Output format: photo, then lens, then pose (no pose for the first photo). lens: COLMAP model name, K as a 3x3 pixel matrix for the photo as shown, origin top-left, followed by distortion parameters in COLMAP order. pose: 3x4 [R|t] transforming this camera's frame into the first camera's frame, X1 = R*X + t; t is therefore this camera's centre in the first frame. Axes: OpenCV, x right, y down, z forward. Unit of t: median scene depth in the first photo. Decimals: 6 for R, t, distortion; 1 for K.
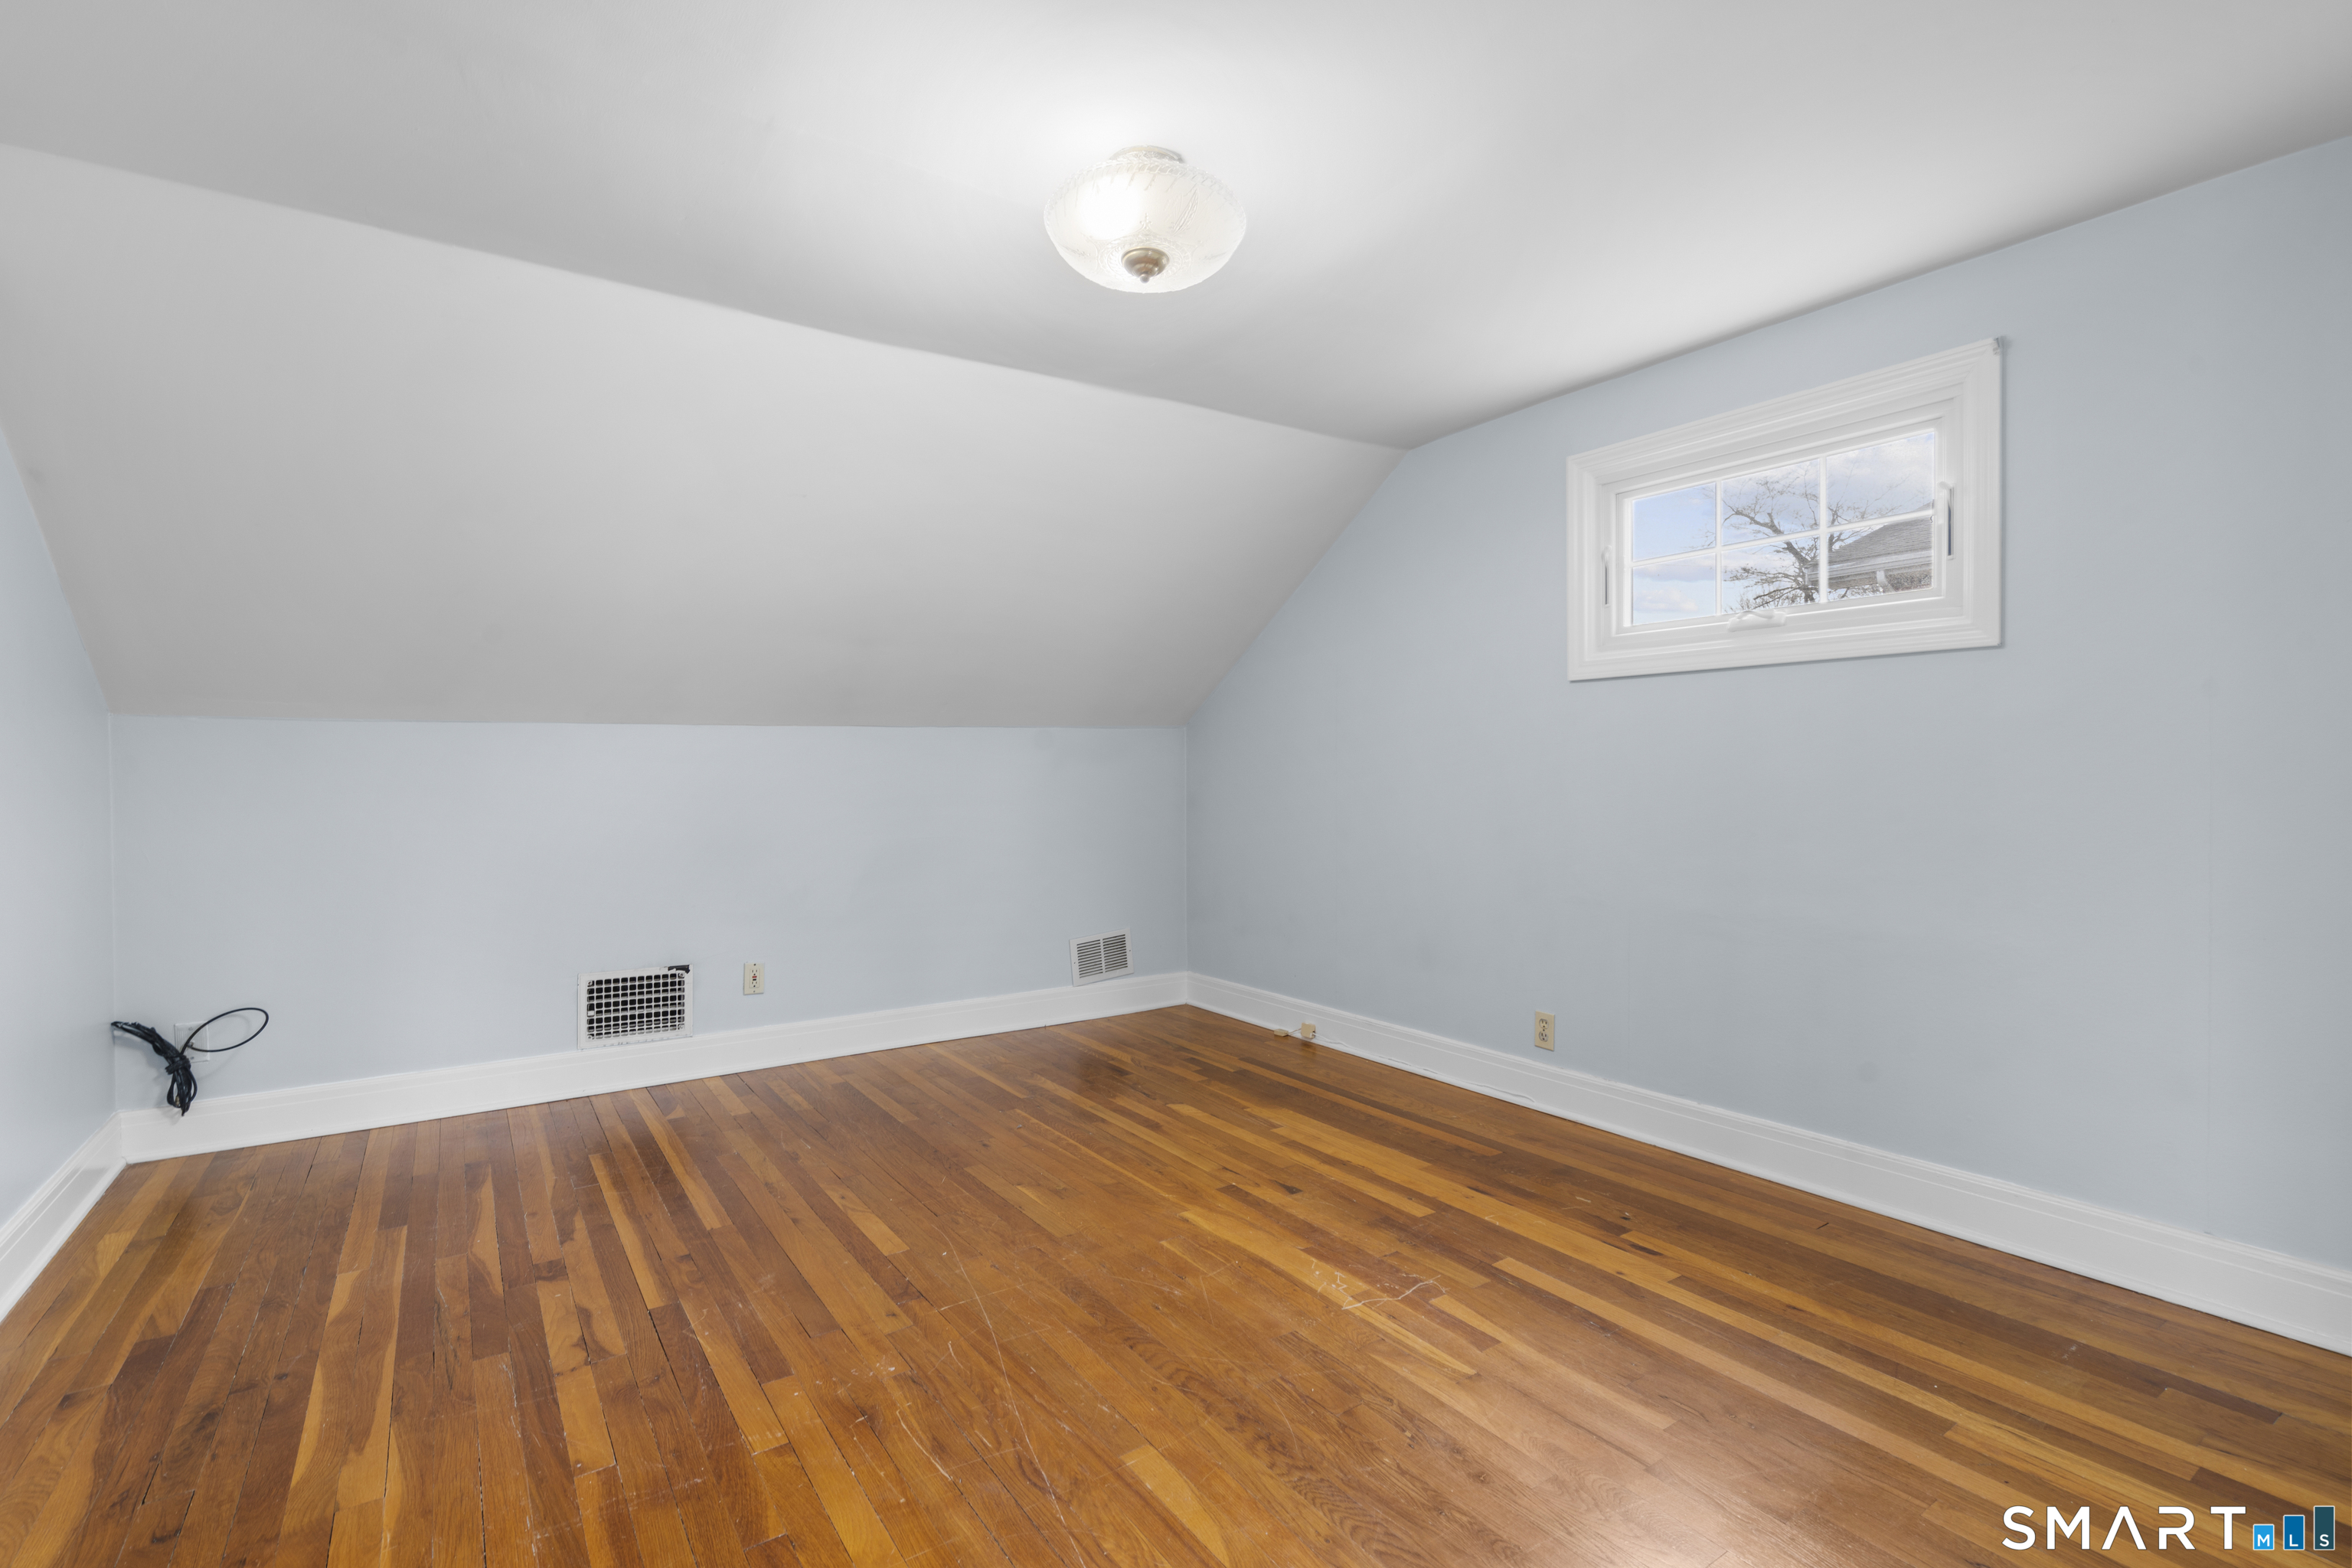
lens RADIAL K [[1087.1, 0, 1173.2], [0, 1087.1, 778.7], [0, 0, 1]] dist [-0.000354, 0.000299]
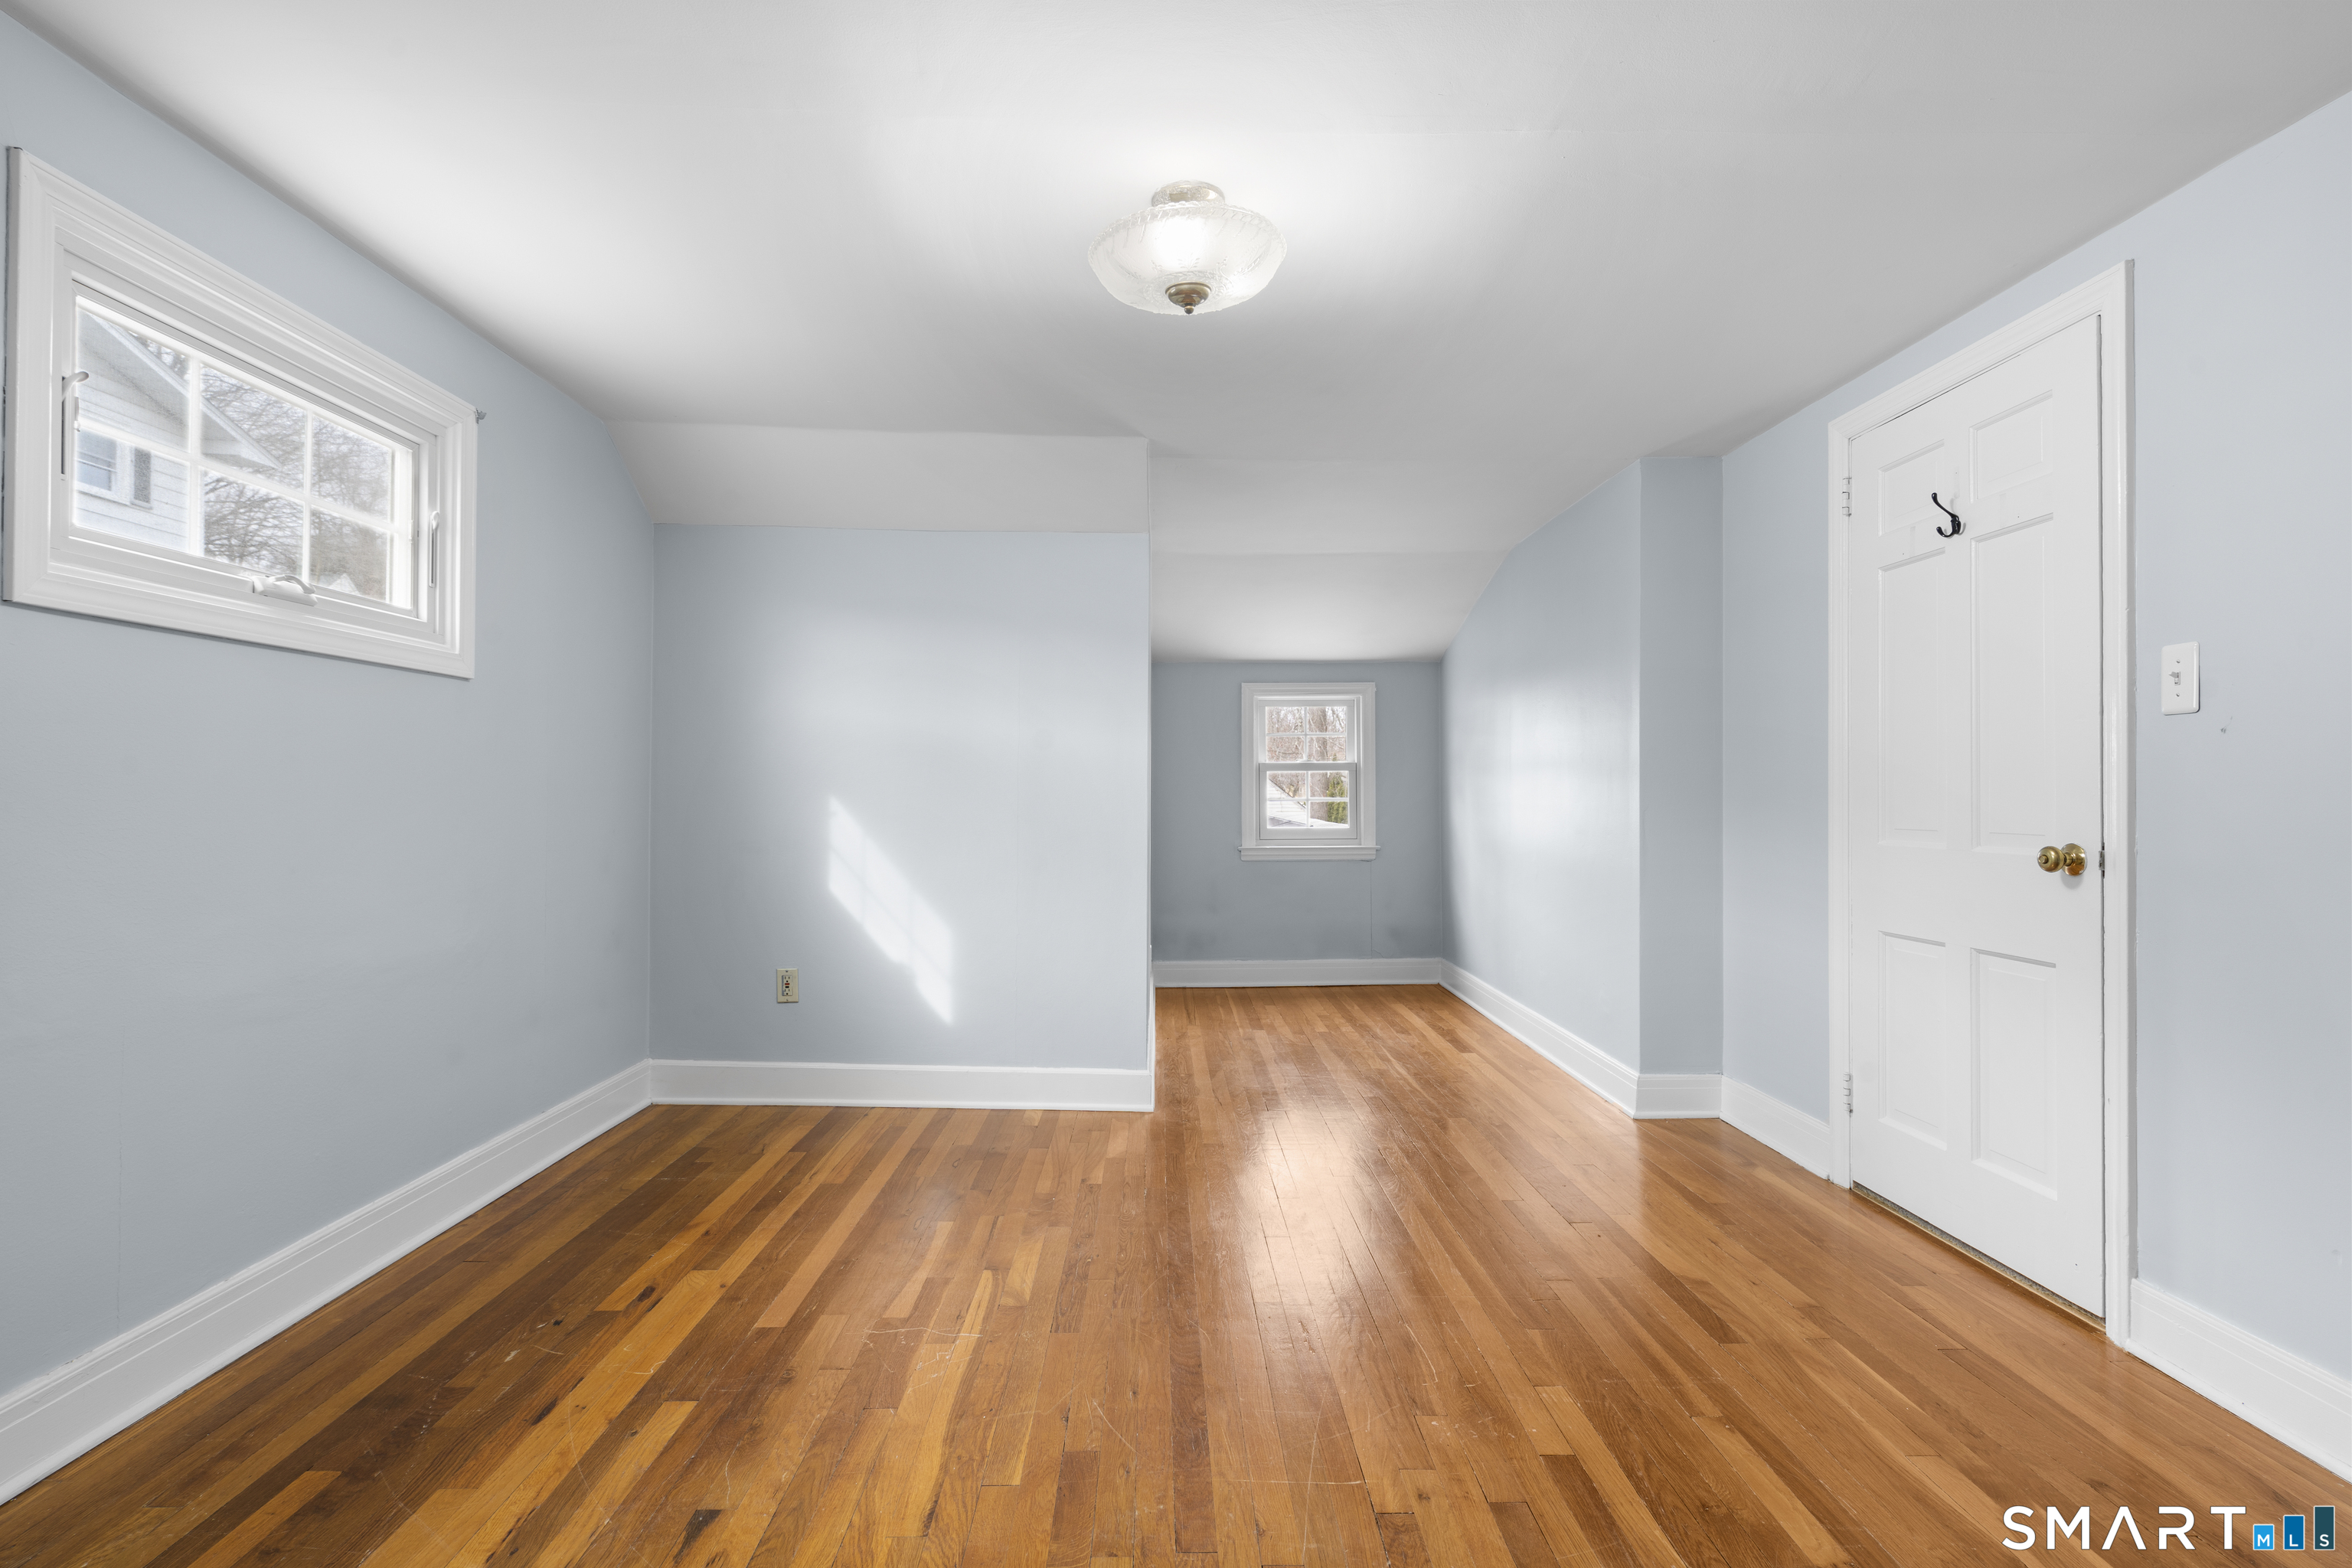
lens RADIAL K [[1087.1, 0, 1178.9], [0, 1087.1, 782.5], [0, 0, 1]] dist [-0.000354, 0.000299]
pose [[-0.838589, 0.005355, 0.544738, -0.569693], [0.002577, 0.999979, -0.005863, -0.007588], [-0.544758, -0.003513, -0.838586, 1.850270]]
